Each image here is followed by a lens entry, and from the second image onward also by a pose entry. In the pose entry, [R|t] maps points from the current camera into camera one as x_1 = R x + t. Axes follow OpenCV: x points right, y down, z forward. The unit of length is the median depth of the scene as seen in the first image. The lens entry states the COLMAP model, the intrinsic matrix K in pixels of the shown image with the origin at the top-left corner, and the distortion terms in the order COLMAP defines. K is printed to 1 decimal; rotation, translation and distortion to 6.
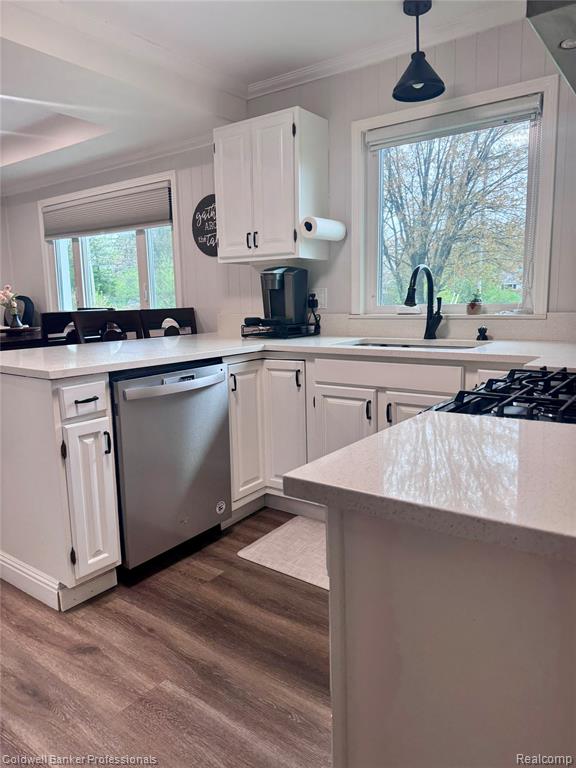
lens RADIAL K [[546.4, 0, 288.0], [0, 546.4, 384.0], [0, 0, 1]] dist [0.002760, -0.006283]
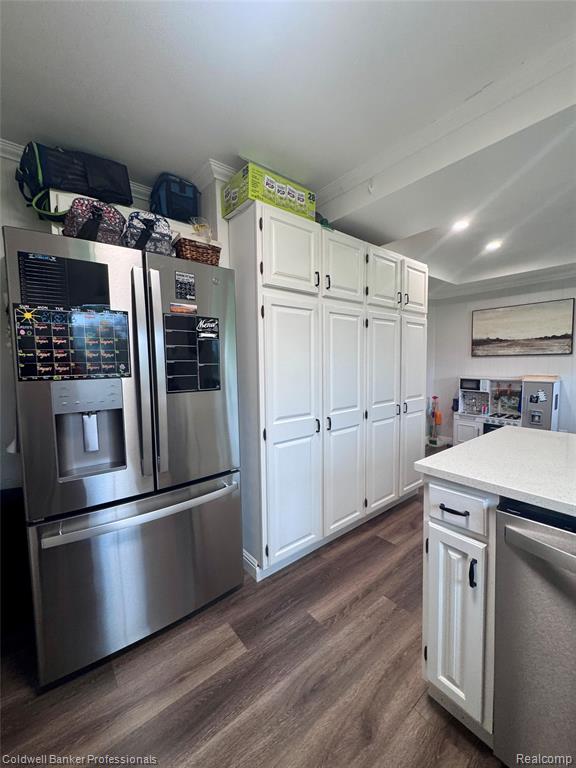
lens RADIAL K [[307.6, 0, 288.0], [0, 307.6, 384.0], [0, 0, 1]] dist [0.000867, 0.000357]
pose [[-0.255202, 0.092345, -0.962468, 0.171530], [-0.128768, 0.983316, 0.128489, -0.212921], [0.958275, 0.156725, -0.239053, 0.869809]]
